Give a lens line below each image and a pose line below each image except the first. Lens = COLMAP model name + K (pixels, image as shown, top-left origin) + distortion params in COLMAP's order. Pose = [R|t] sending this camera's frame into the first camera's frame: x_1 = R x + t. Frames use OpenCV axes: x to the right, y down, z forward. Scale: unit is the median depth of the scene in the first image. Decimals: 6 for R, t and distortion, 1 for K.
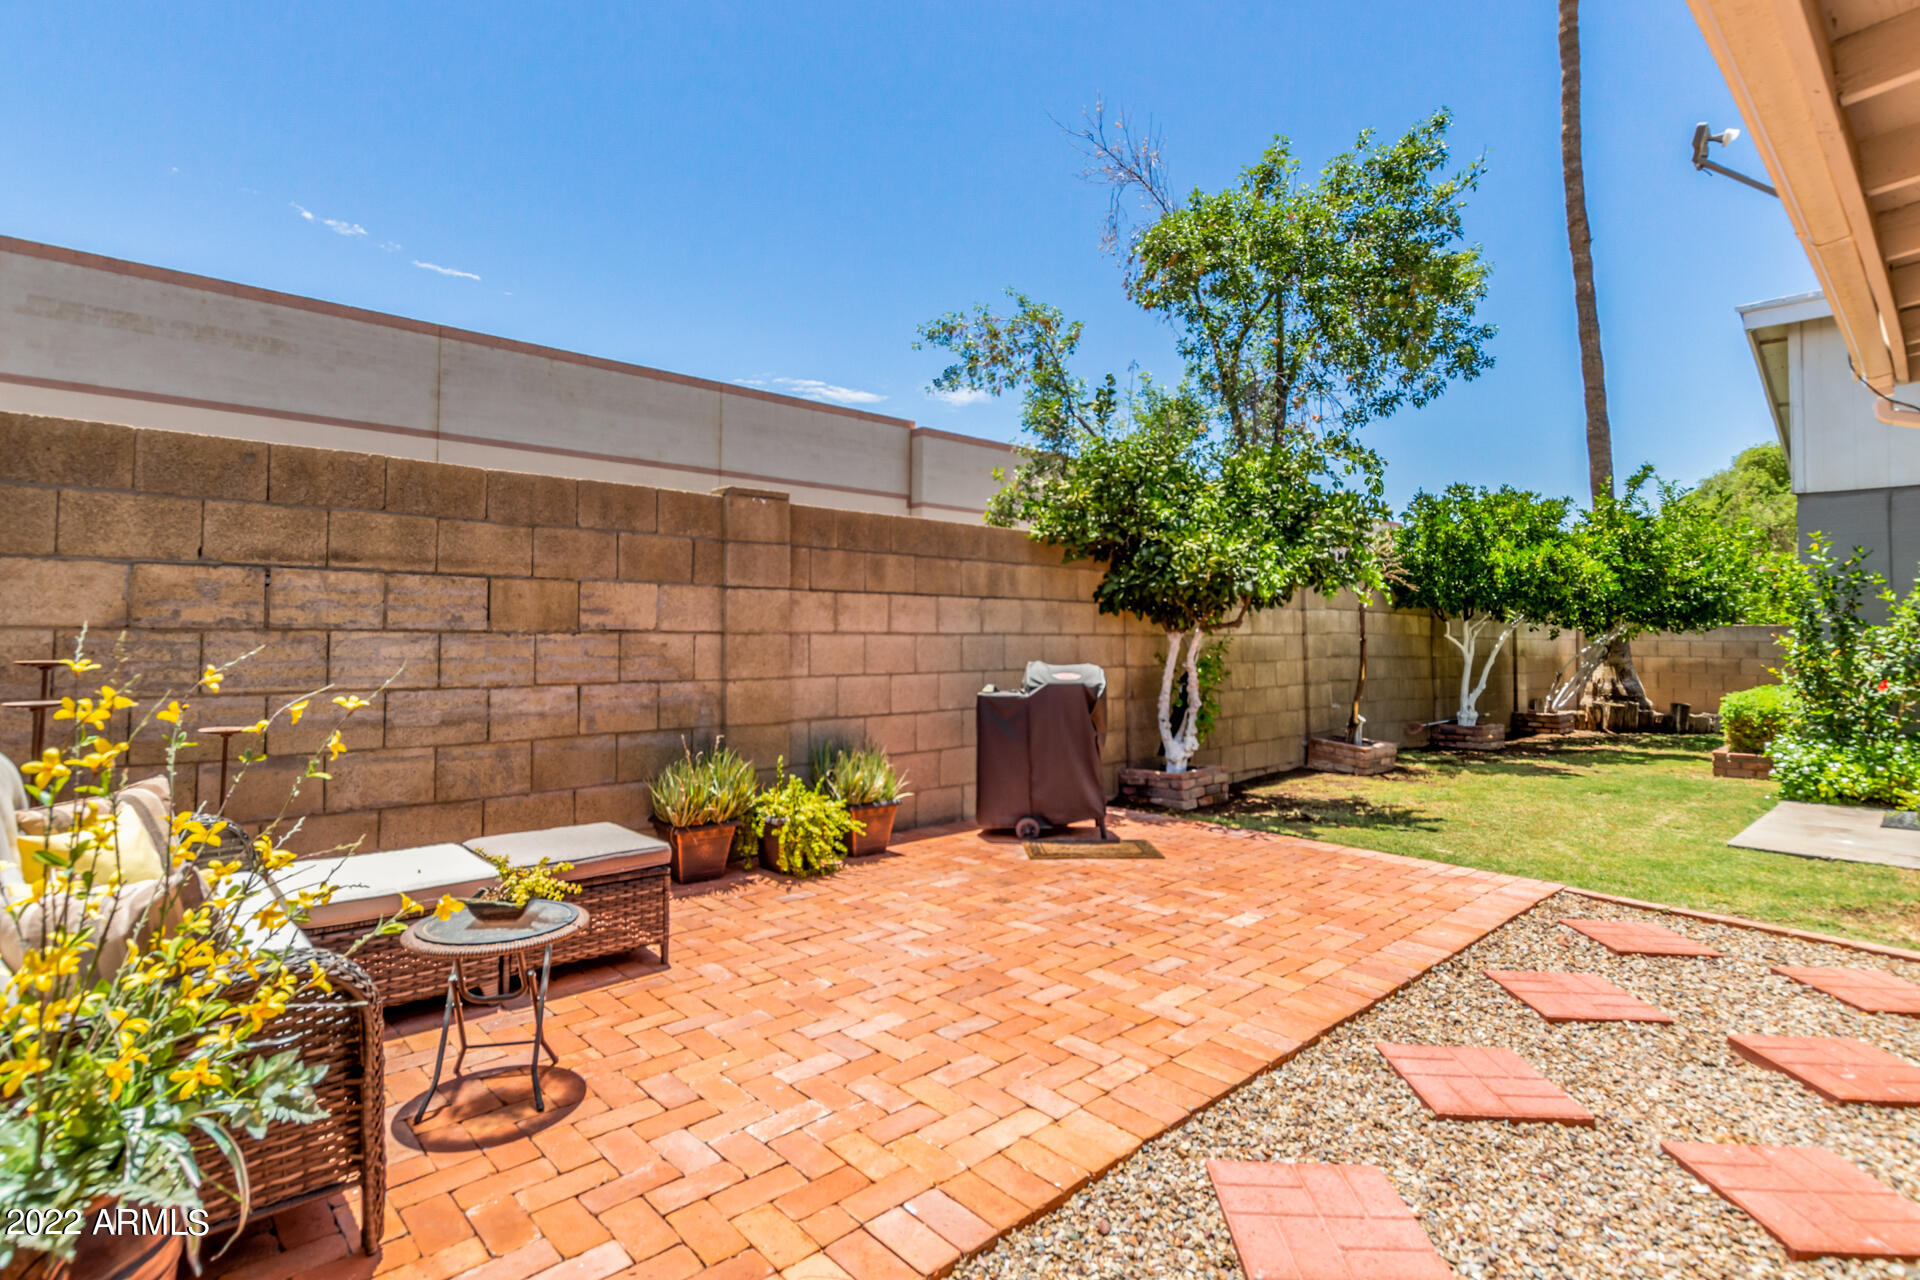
lens RADIAL K [[935.3, 0, 960.0], [0, 935.3, 640.0], [0, 0, 1]] dist [0.000005, 0.000084]
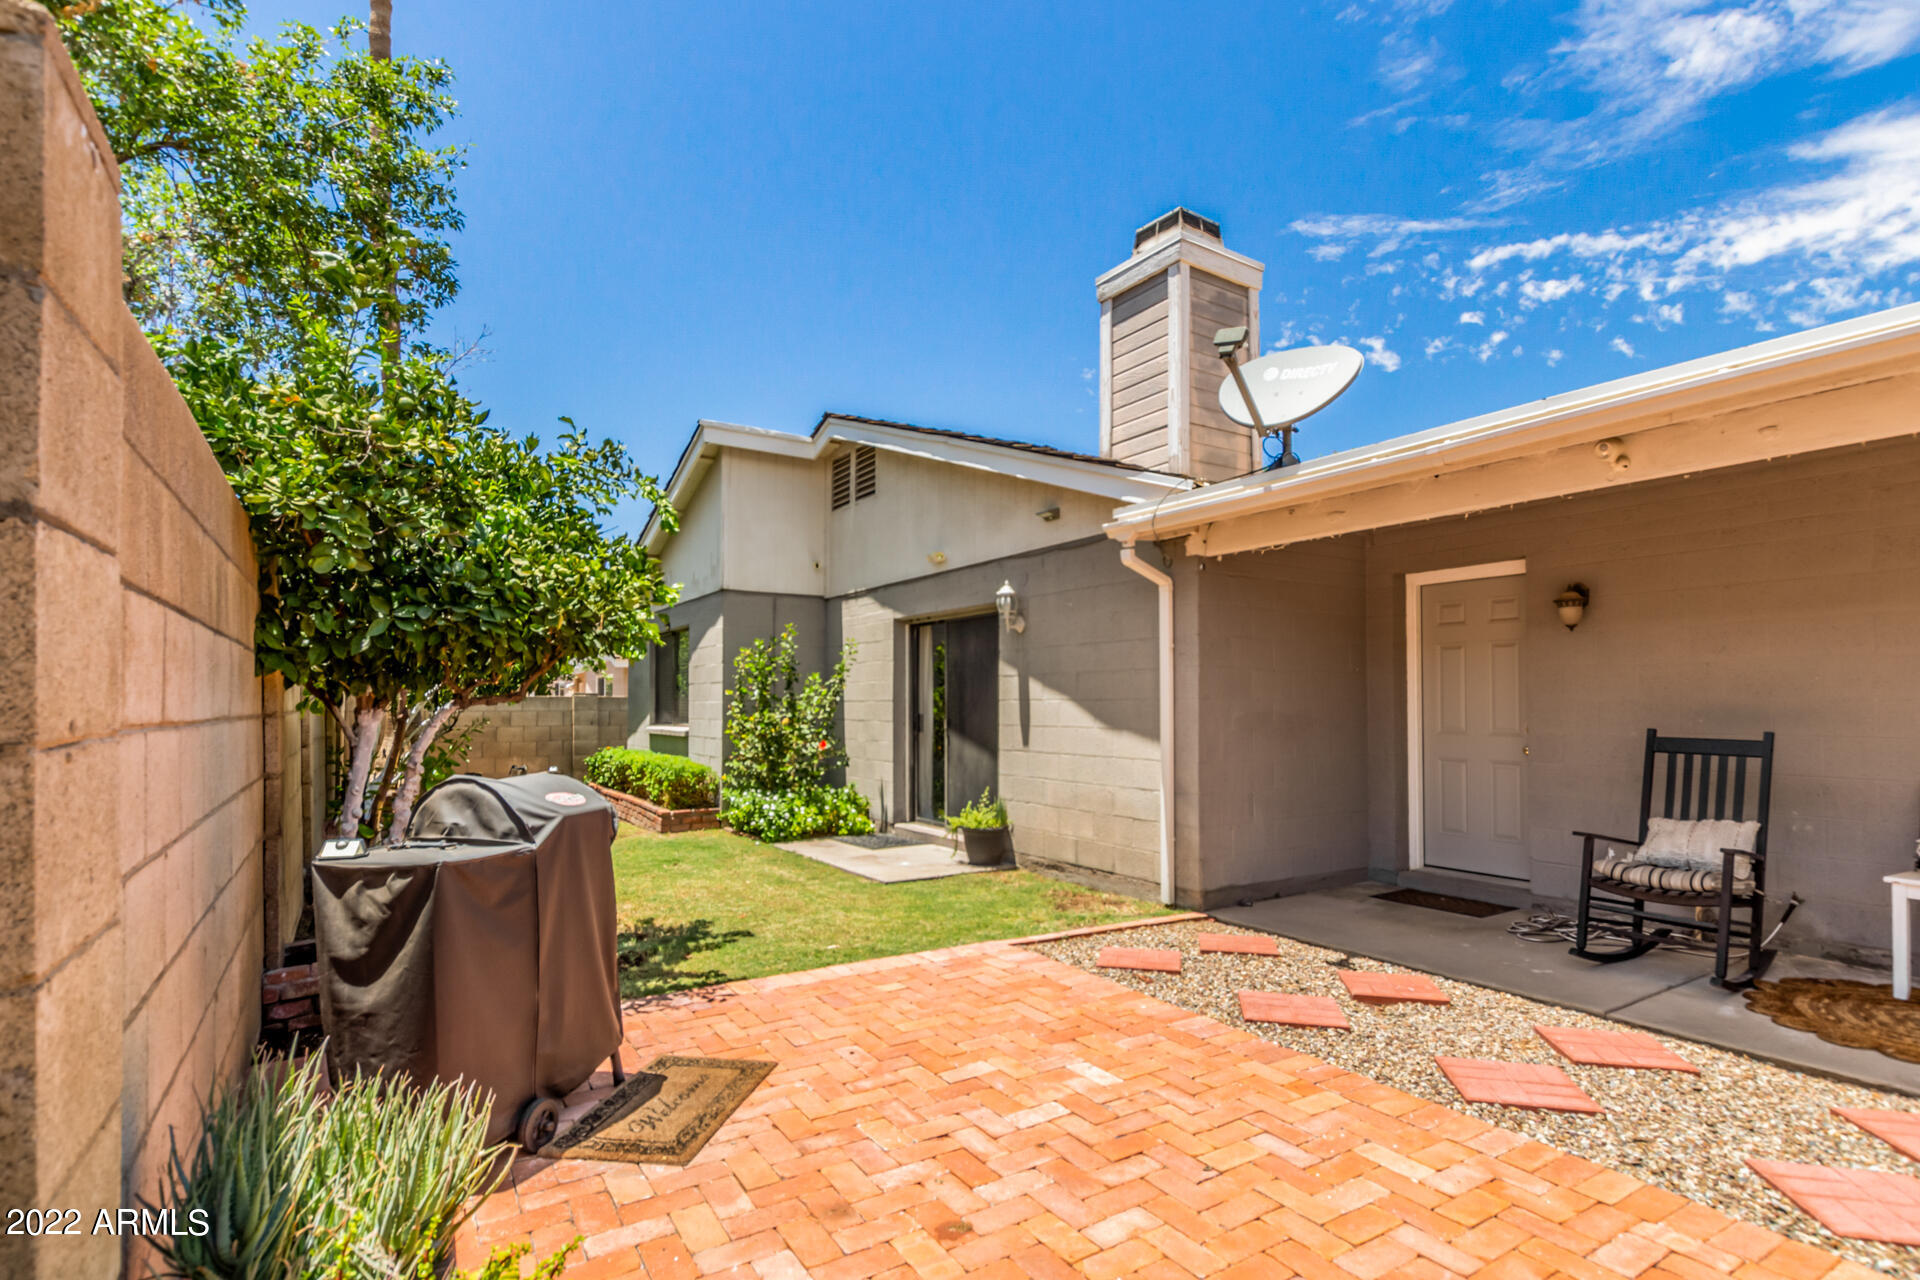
lens RADIAL K [[943.5, 0, 959.5], [0, 943.5, 706.6], [0, 0, 1]] dist [0.003772, 0.001037]
pose [[0.173791, -0.004999, 0.984770, -0.509296], [0.005446, 0.999977, 0.004115, -0.018095], [-0.984768, 0.004648, 0.173814, 0.973153]]
